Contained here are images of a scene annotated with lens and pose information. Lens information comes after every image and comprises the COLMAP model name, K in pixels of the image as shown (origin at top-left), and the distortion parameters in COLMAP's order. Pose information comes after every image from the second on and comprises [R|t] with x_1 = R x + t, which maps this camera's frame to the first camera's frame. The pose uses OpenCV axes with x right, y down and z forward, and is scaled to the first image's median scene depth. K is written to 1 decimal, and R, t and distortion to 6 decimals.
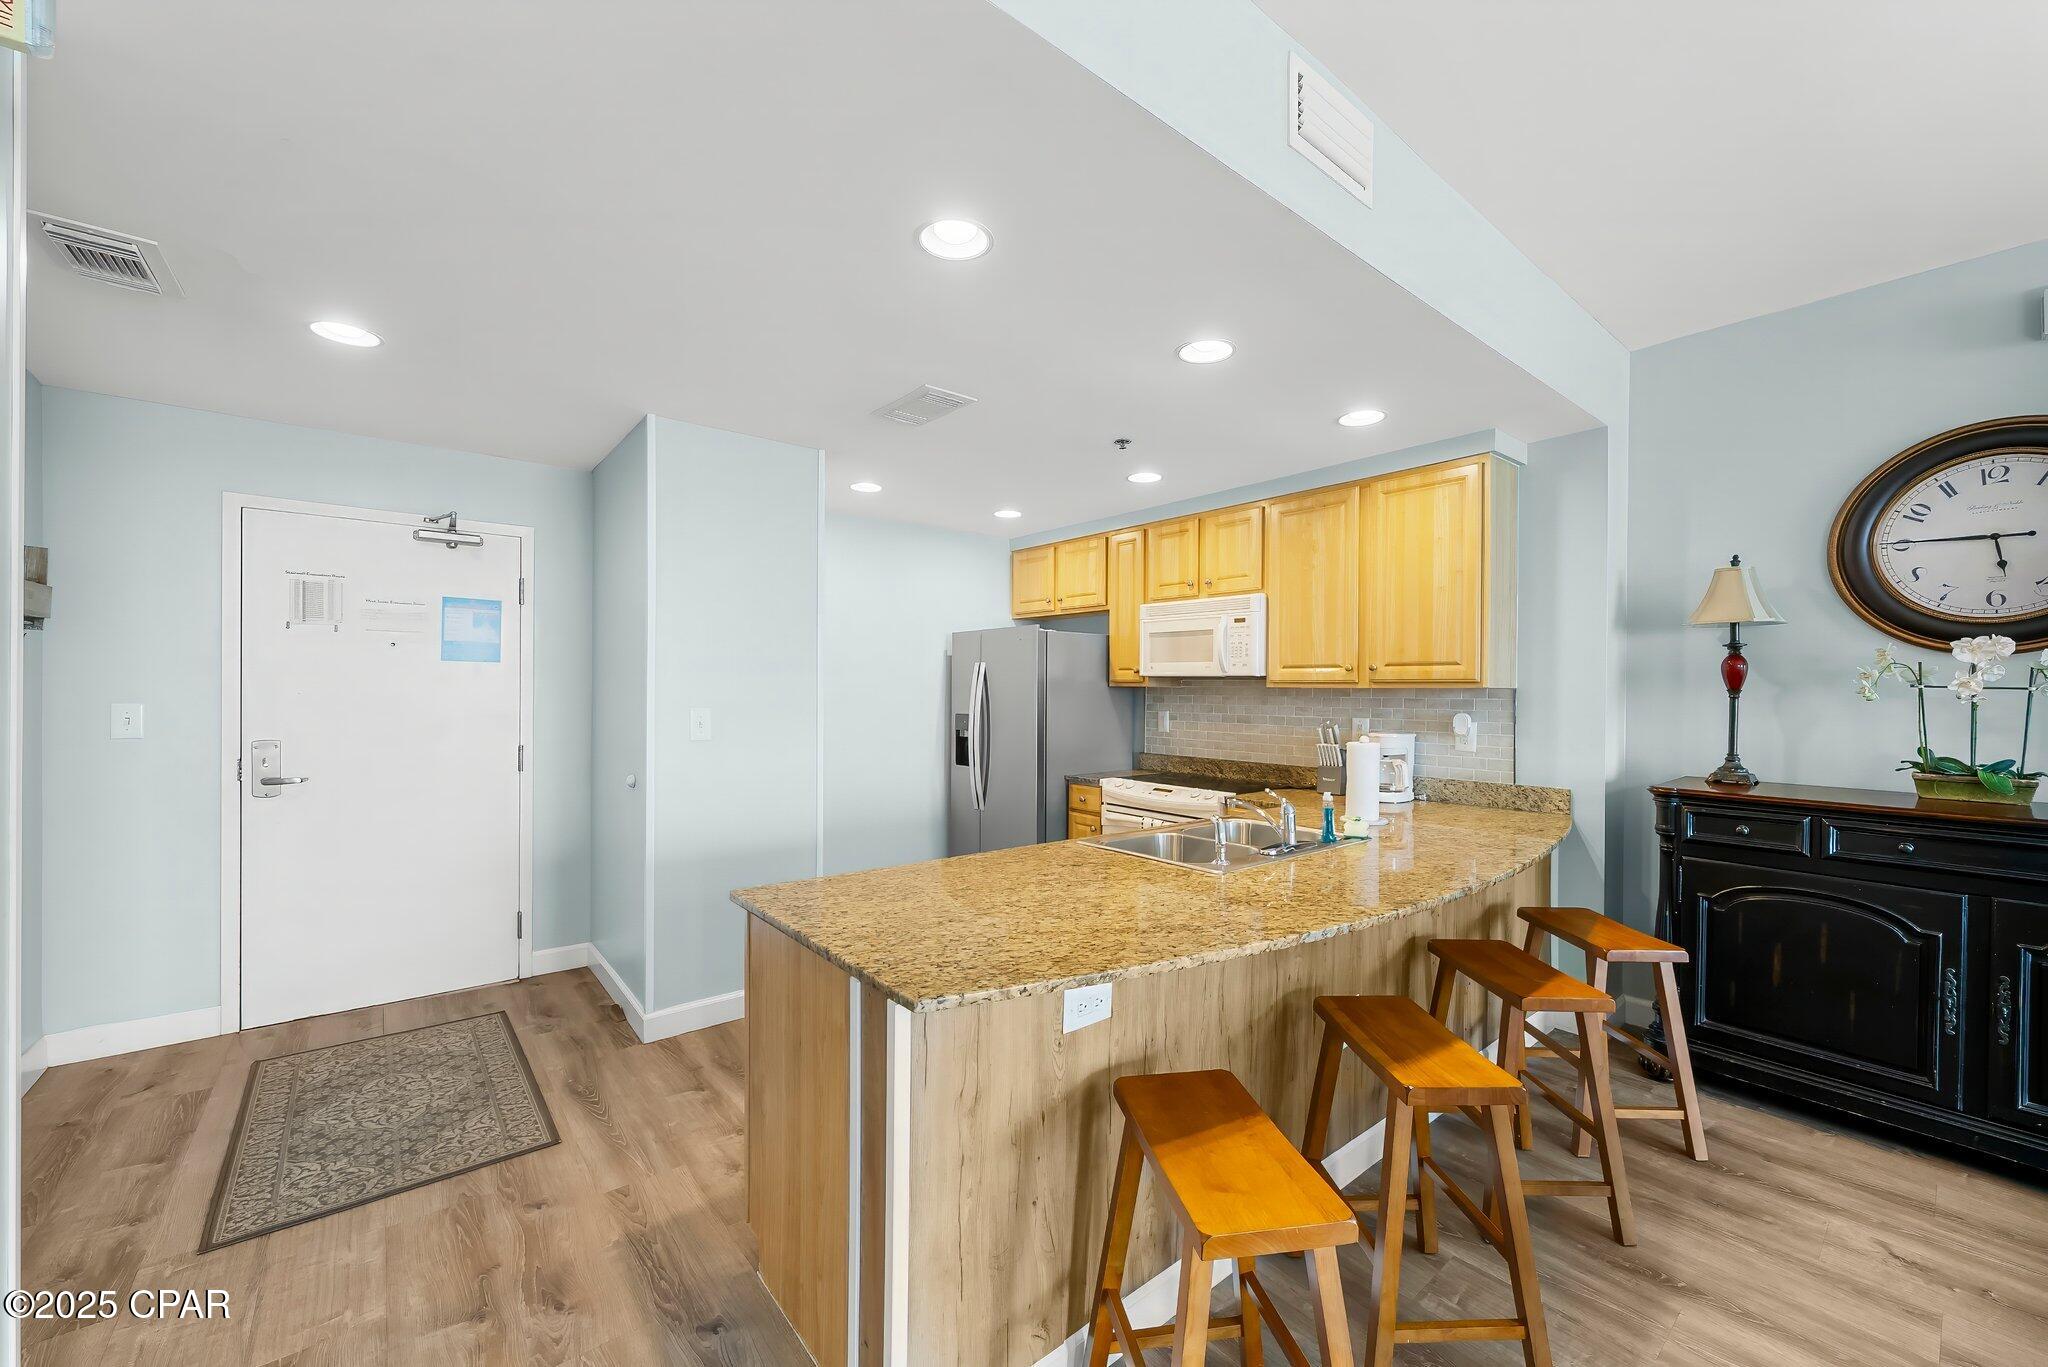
lens RADIAL K [[792.9, 0, 1022.4], [0, 792.9, 697.3], [0, 0, 1]] dist [-0.000650, 0.000379]
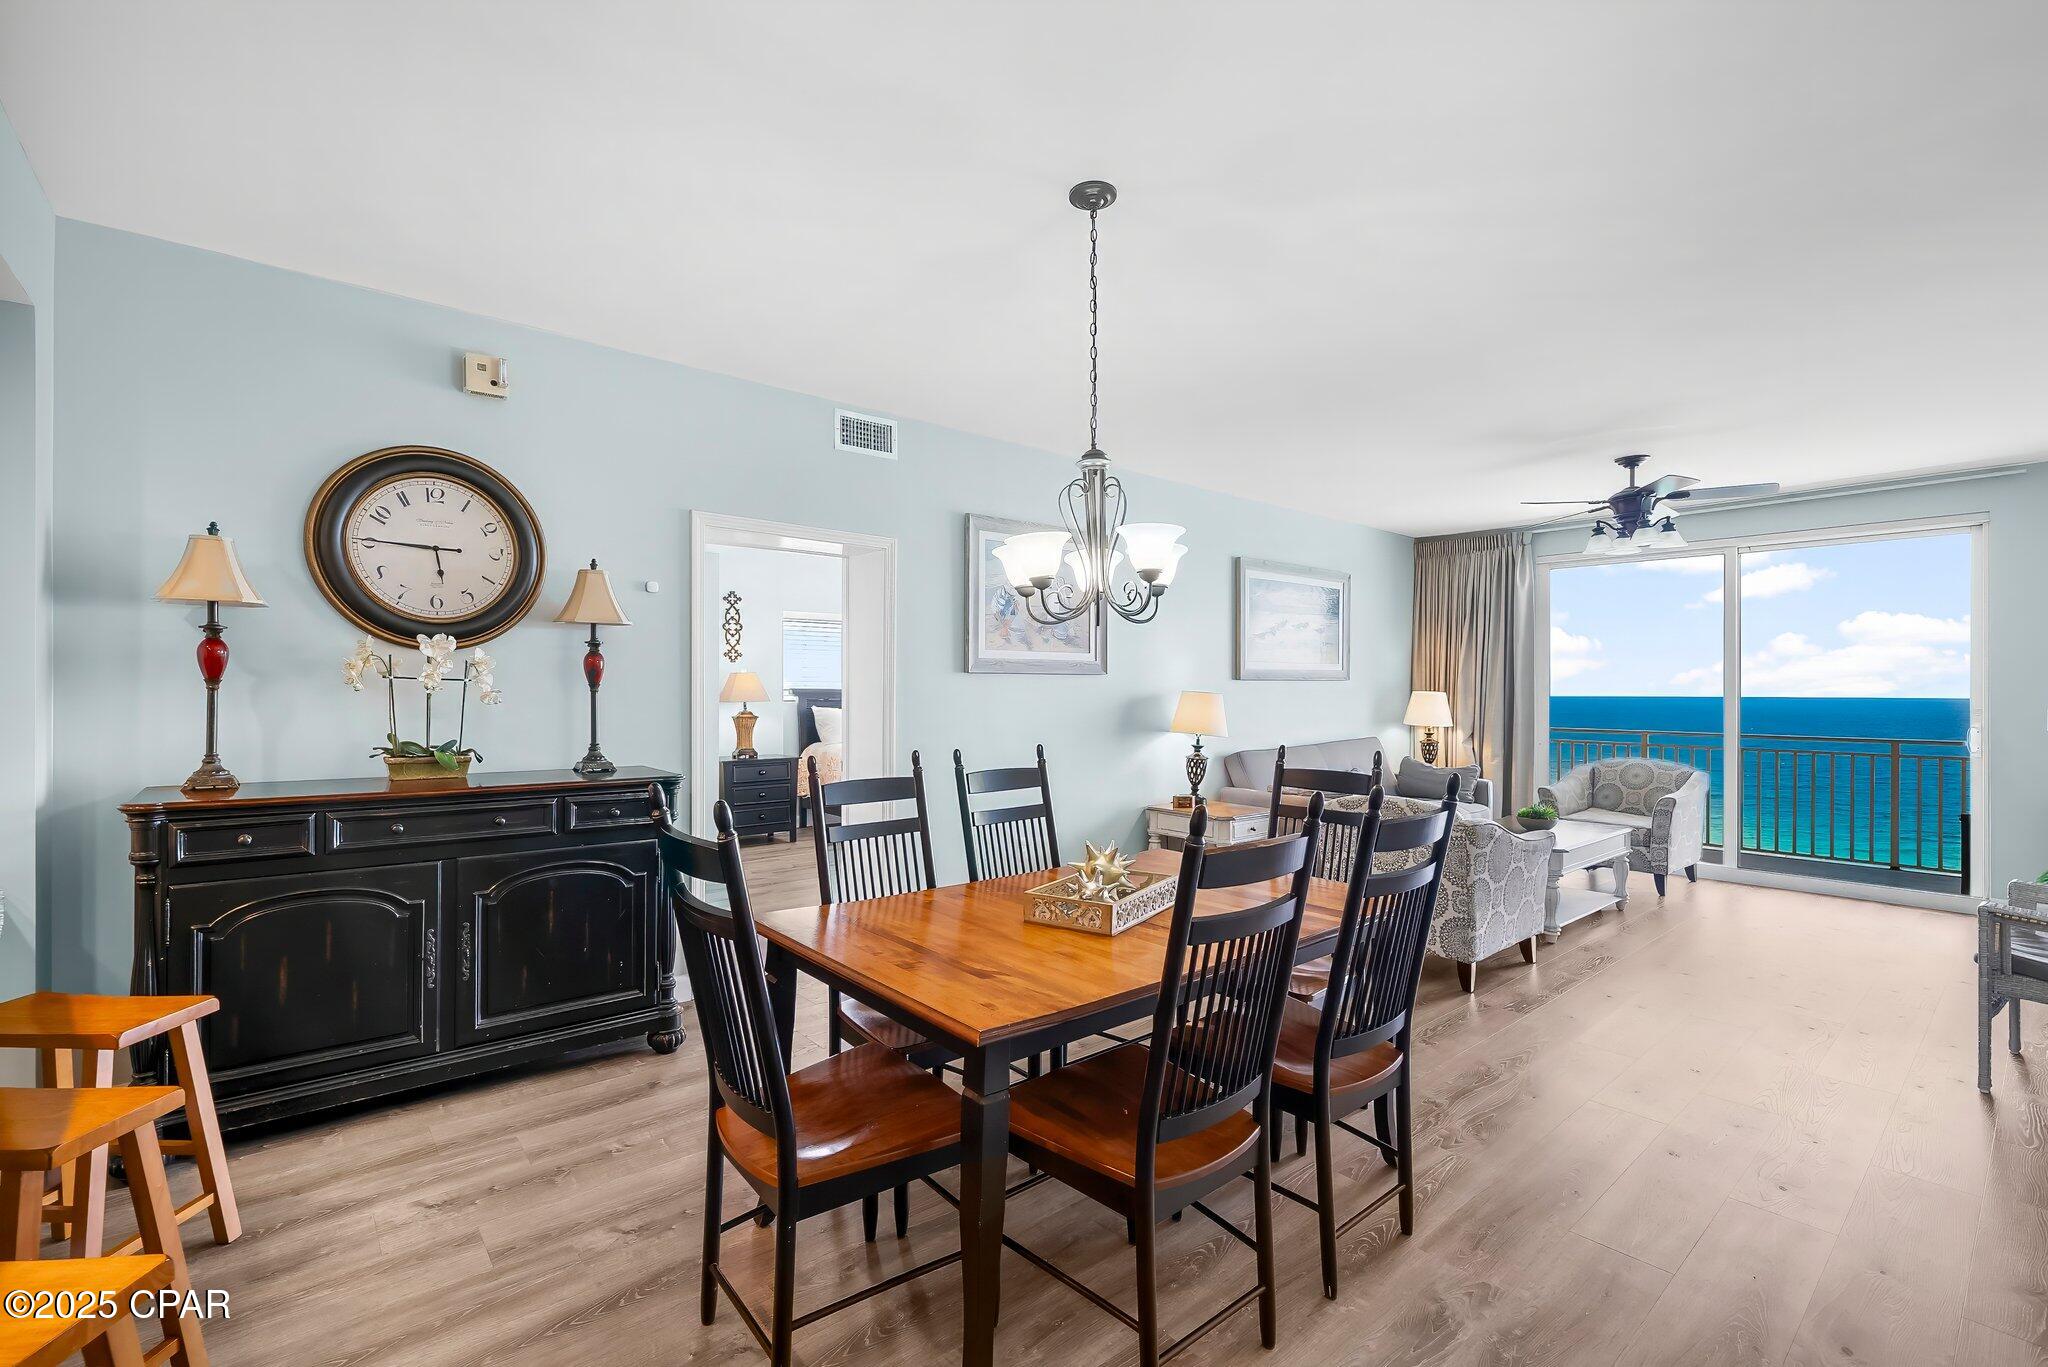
lens RADIAL K [[889.2, 0, 1022.5], [0, 889.2, 692.2], [0, 0, 1]] dist [0.001791, 0.000484]
pose [[-0.008414, -0.008346, 0.999930, -0.071398], [0.003296, 0.999960, 0.008374, -0.000824], [-0.999959, 0.003366, -0.008386, 0.133059]]
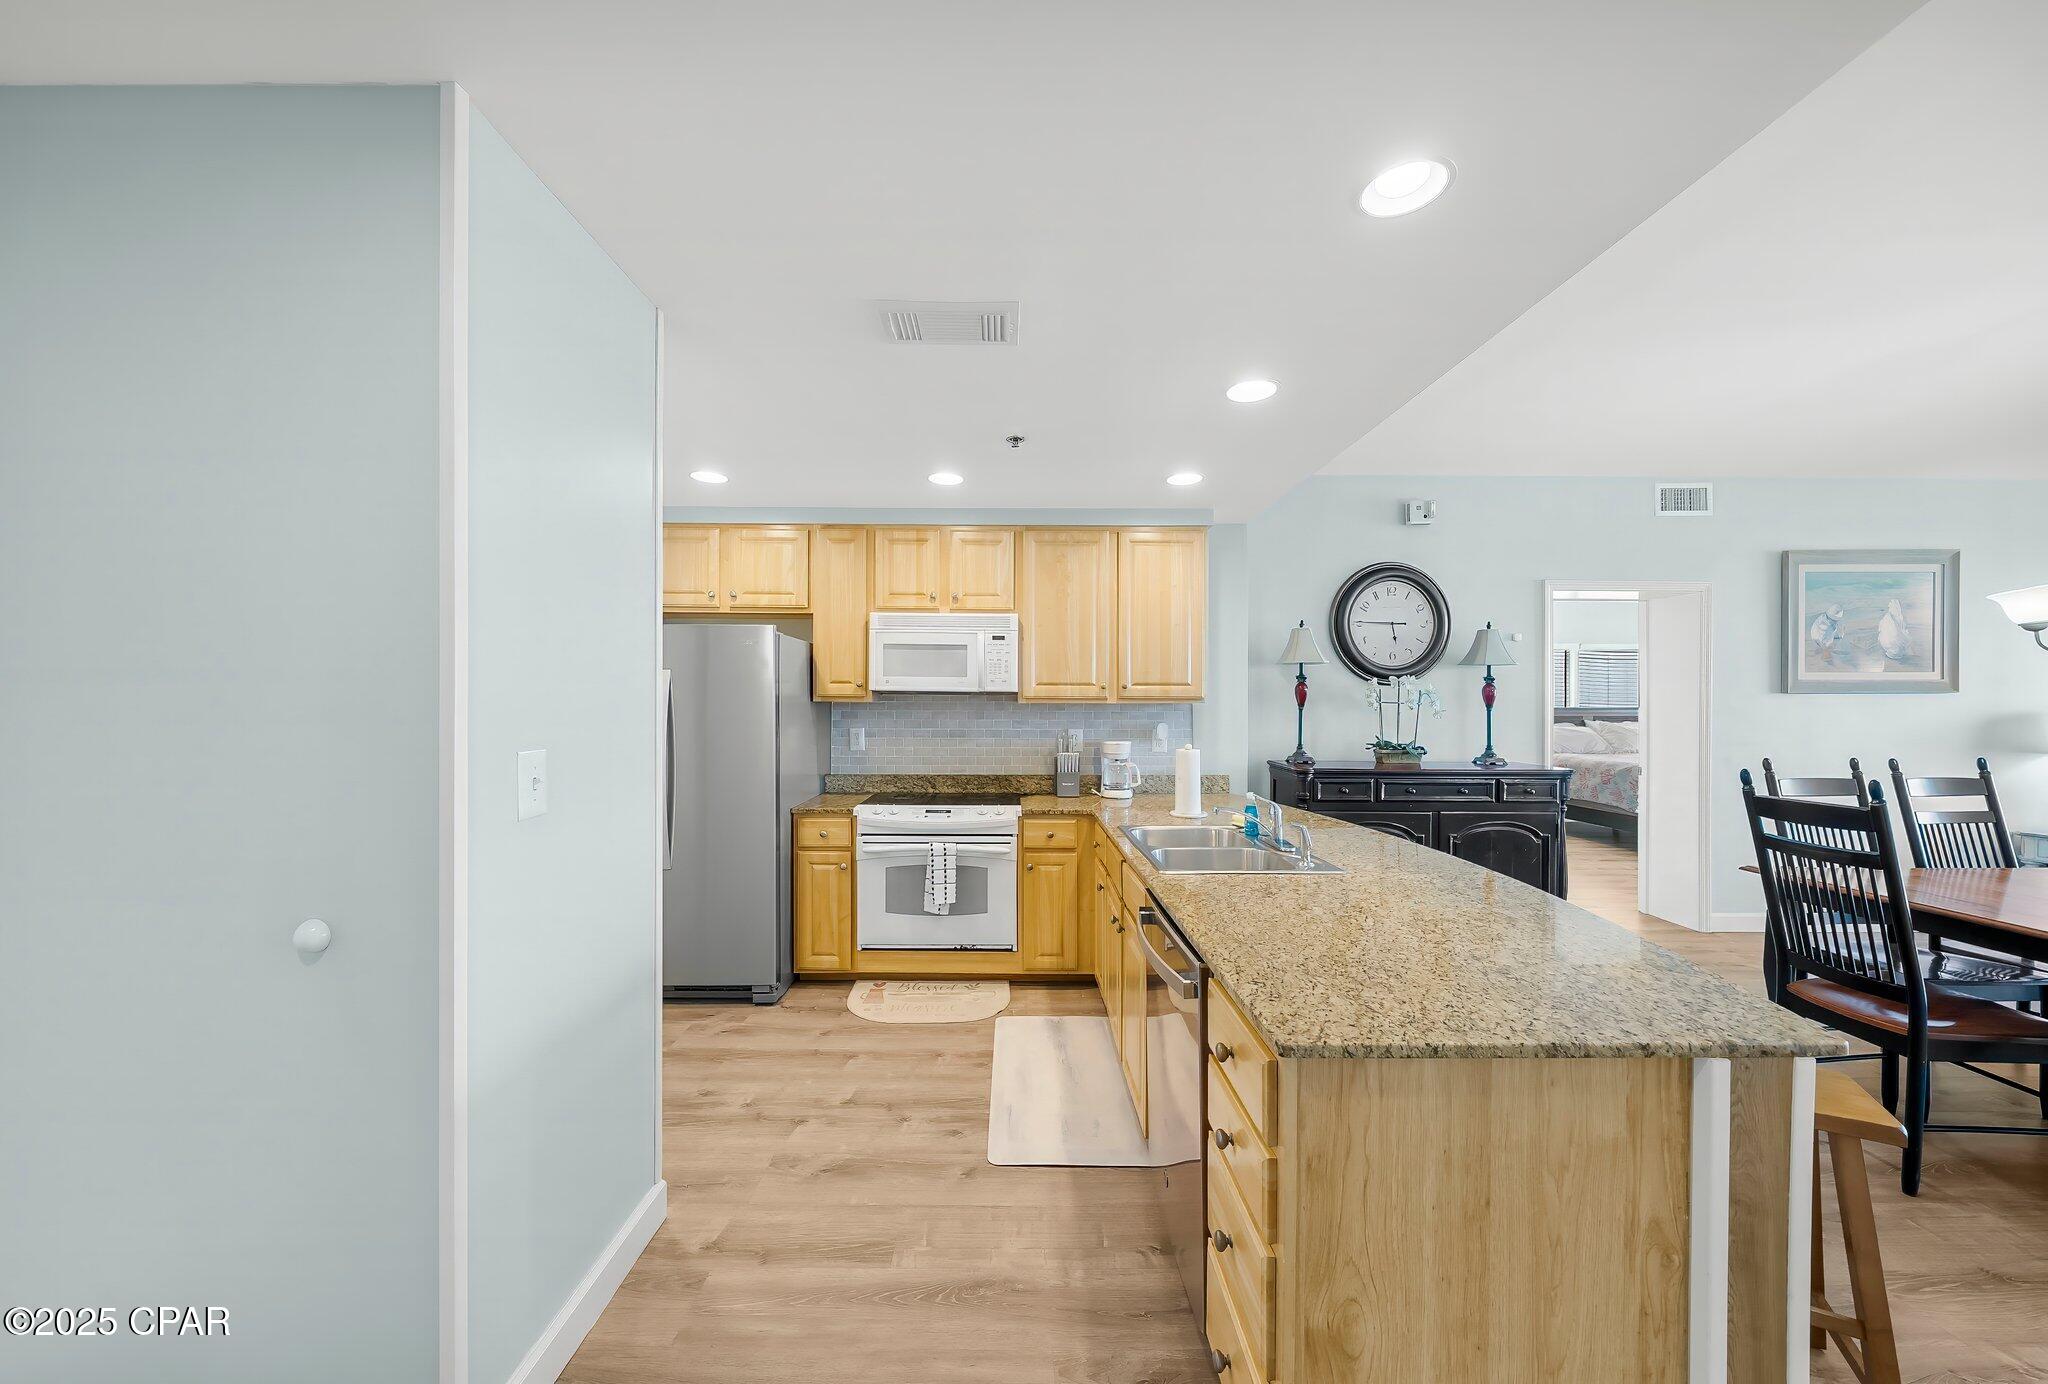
lens RADIAL K [[728.6, 0, 1009.1], [0, 728.6, 708.9], [0, 0, 1]] dist [-0.003881, -0.000117]
pose [[0.629564, -0.008734, 0.776900, -0.614199], [0.008867, 0.999952, 0.004057, -0.011323], [-0.776898, 0.004335, 0.629611, 0.530590]]
